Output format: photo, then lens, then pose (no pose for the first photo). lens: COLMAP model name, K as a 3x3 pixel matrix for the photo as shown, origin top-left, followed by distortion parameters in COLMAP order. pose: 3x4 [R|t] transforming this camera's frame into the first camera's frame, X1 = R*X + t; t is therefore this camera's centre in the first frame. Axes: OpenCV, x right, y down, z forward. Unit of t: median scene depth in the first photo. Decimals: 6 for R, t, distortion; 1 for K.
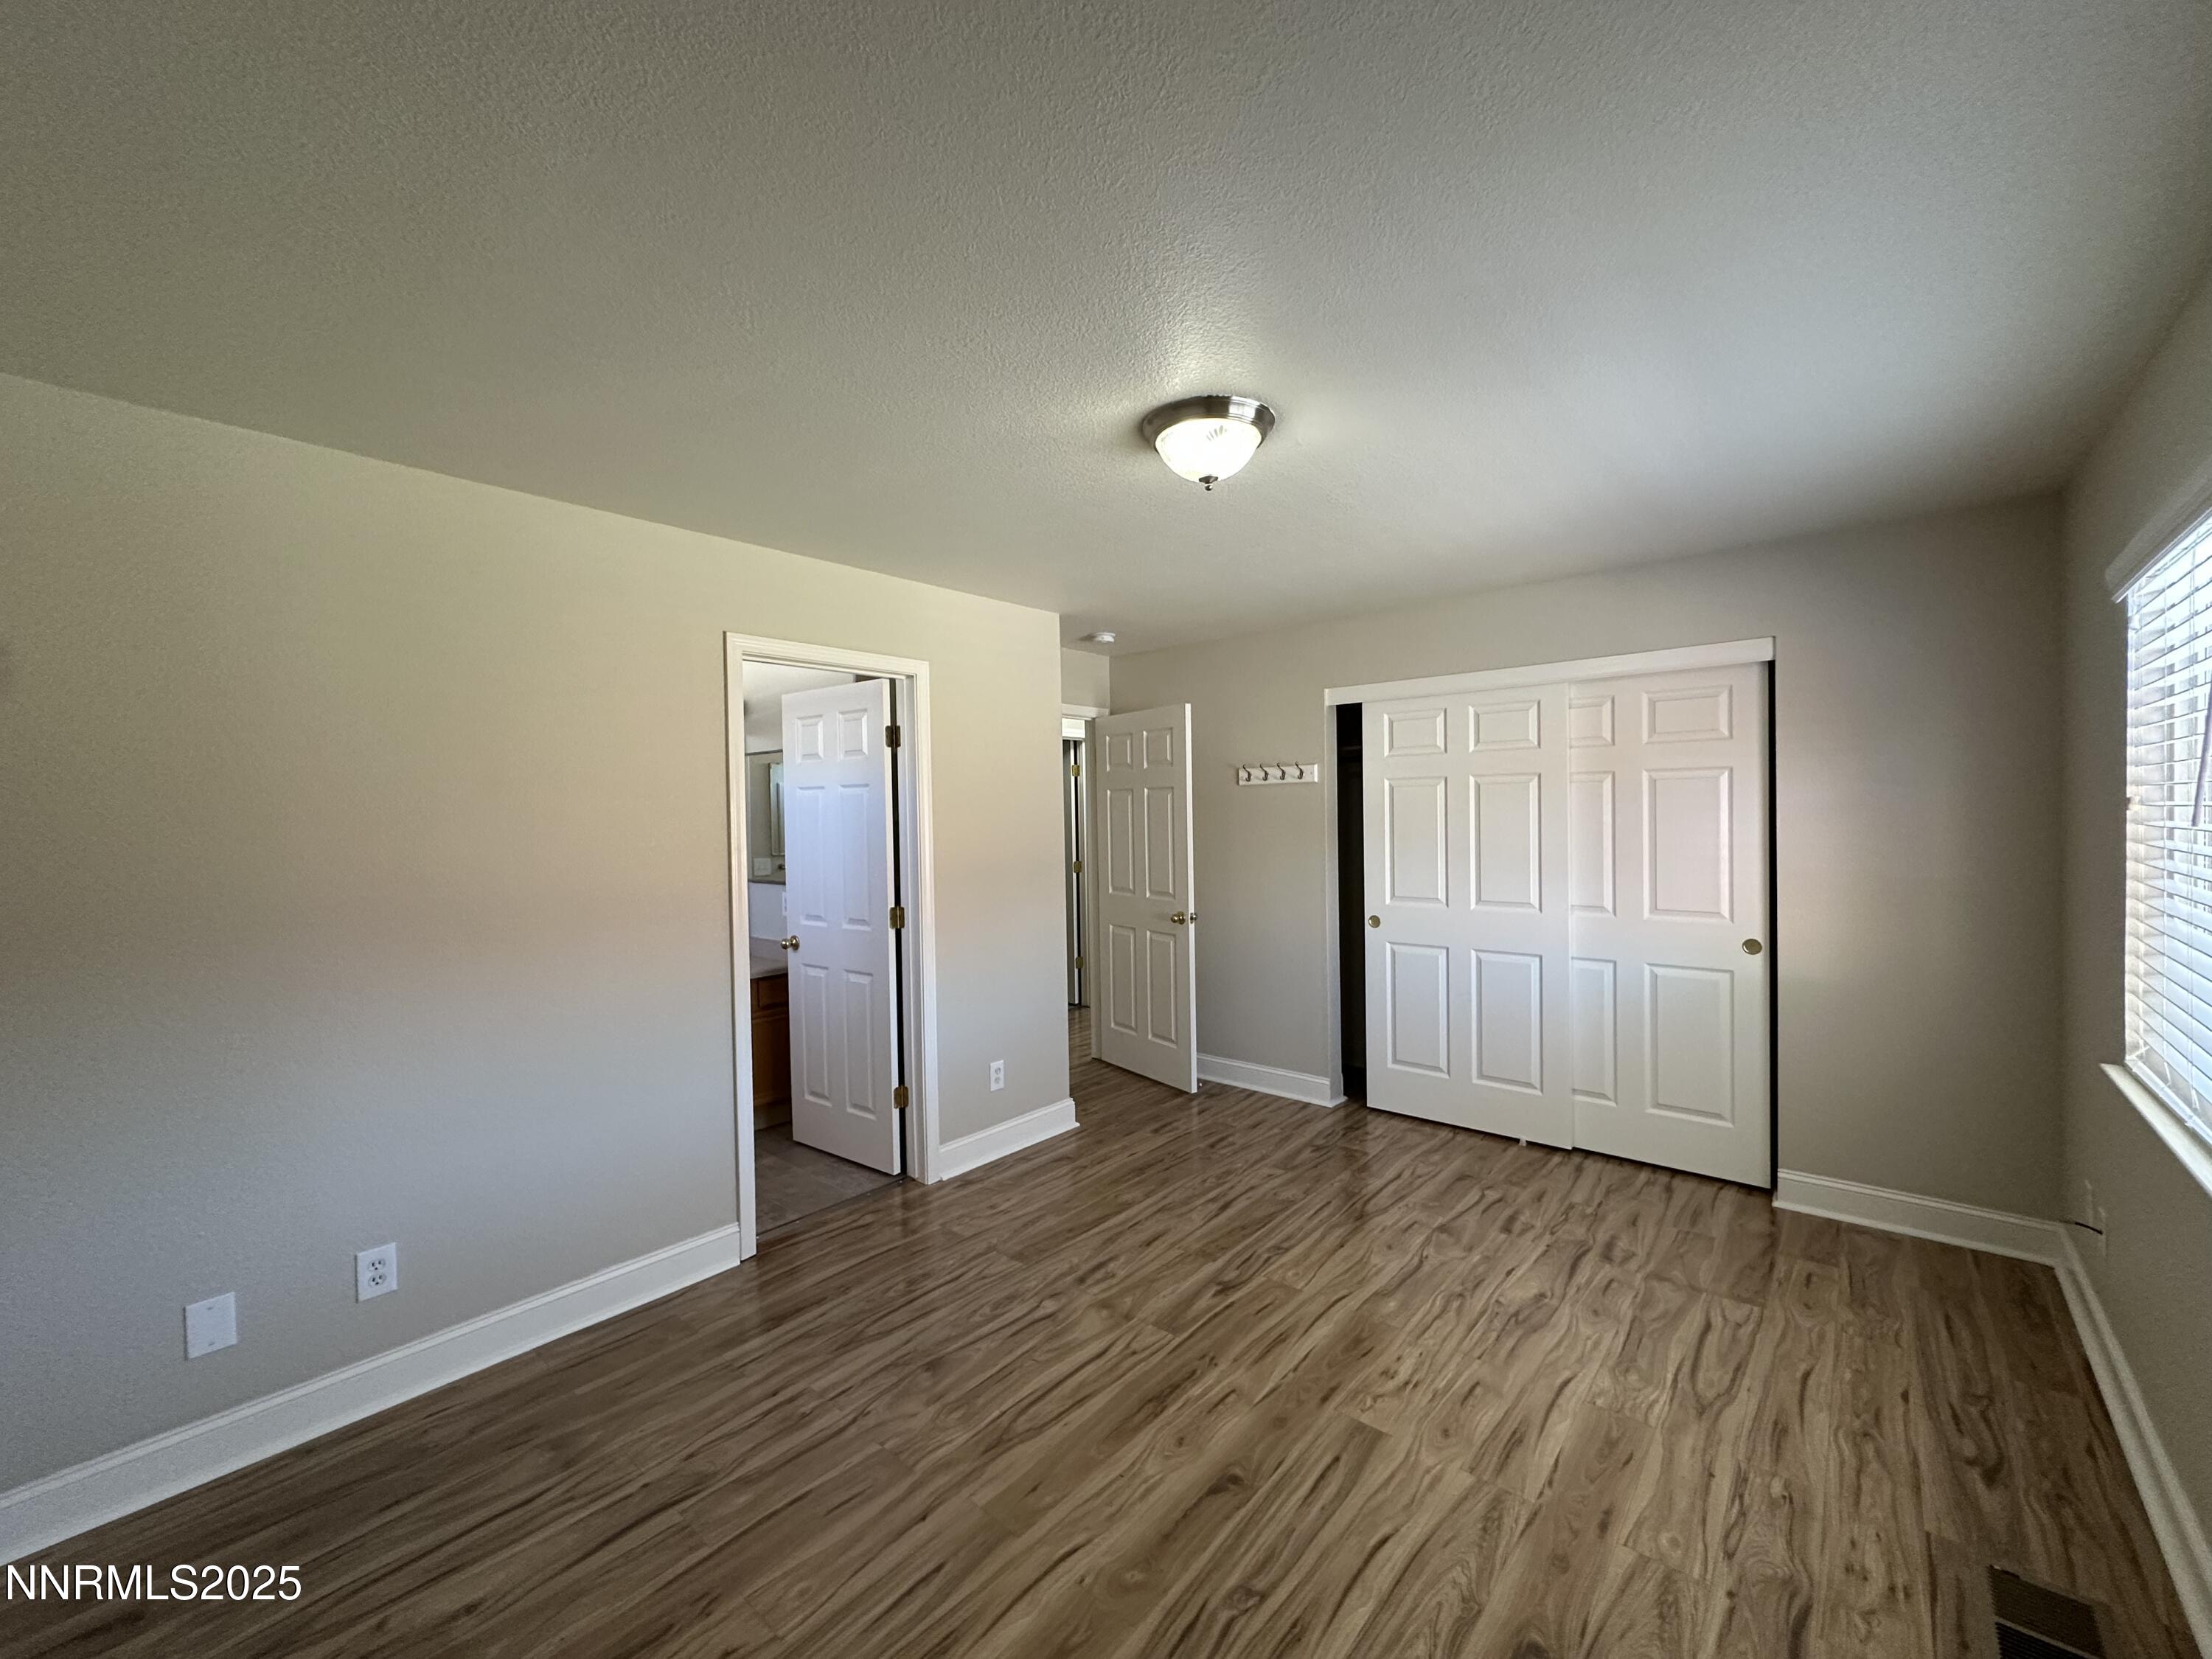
lens RADIAL K [[882.9, 0, 1110.5], [0, 882.9, 827.9], [0, 0, 1]] dist [-0.002525, 0.000946]
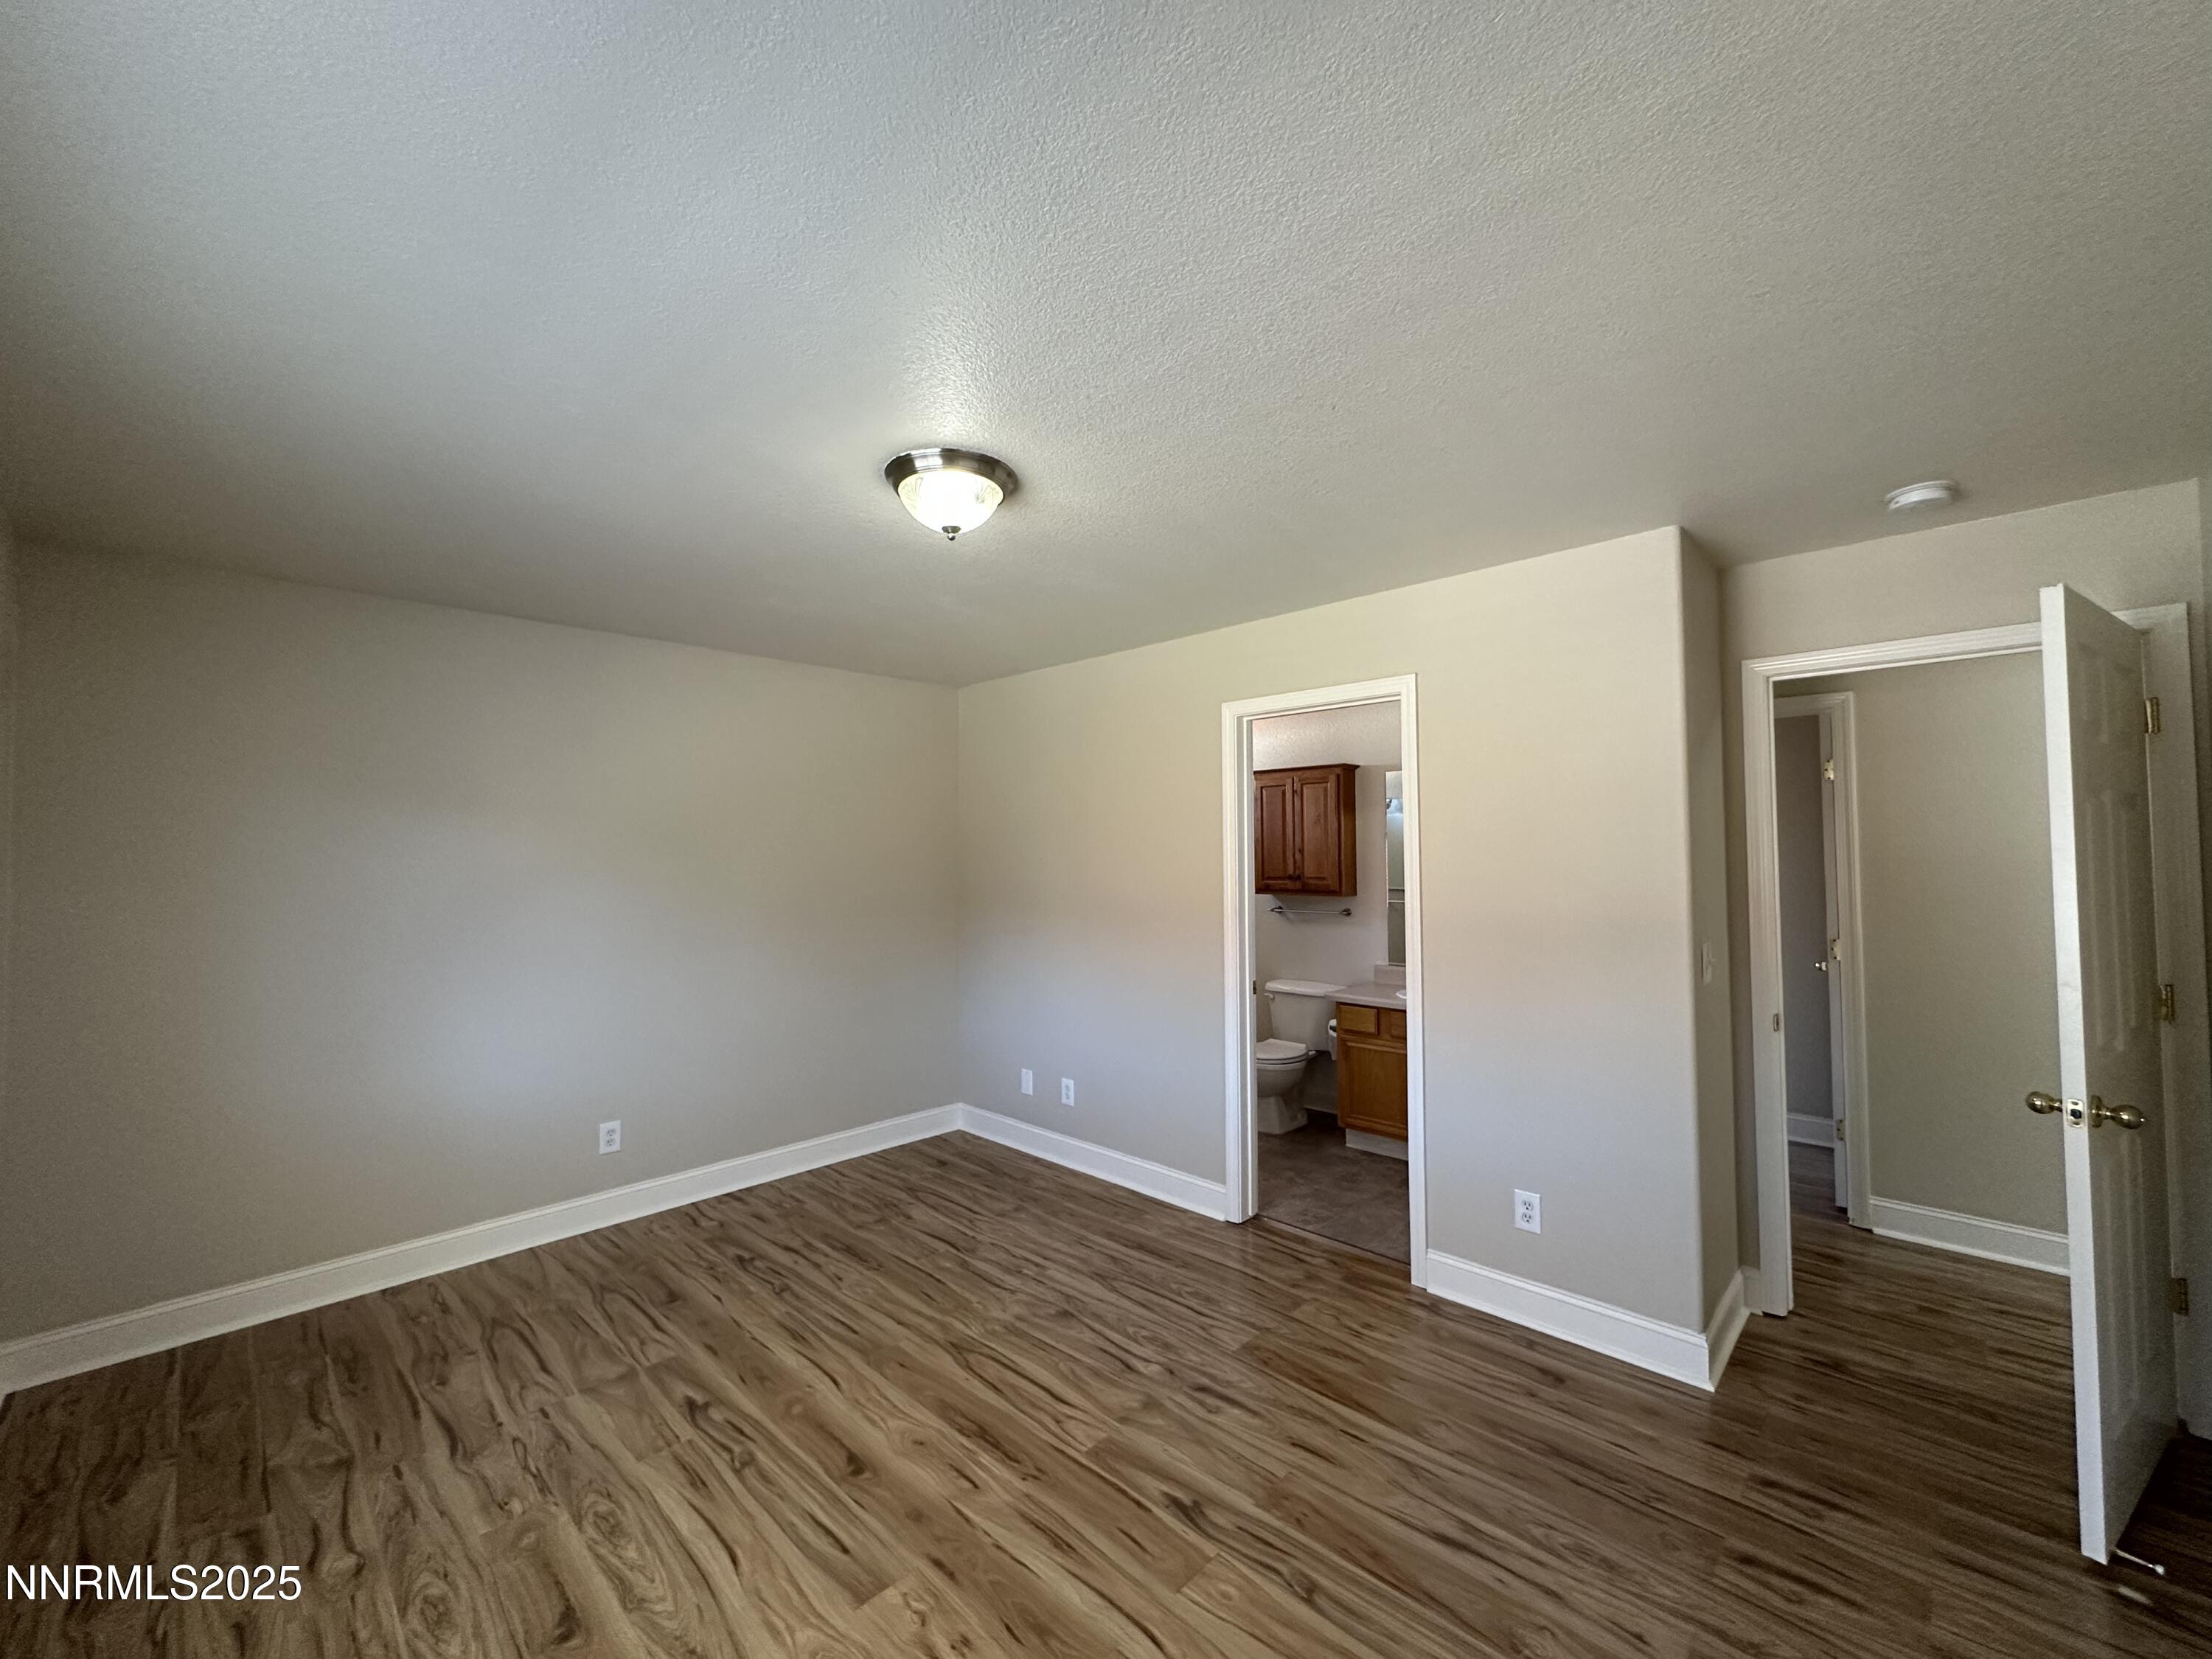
lens RADIAL K [[882.9, 0, 1116.6], [0, 882.9, 856.3], [0, 0, 1]] dist [-0.002525, 0.000946]
pose [[-0.052195, 0.020637, -0.998424, 1.030876], [-0.004611, 0.999771, 0.020906, -0.046993], [0.998626, 0.005694, -0.052088, 1.173471]]
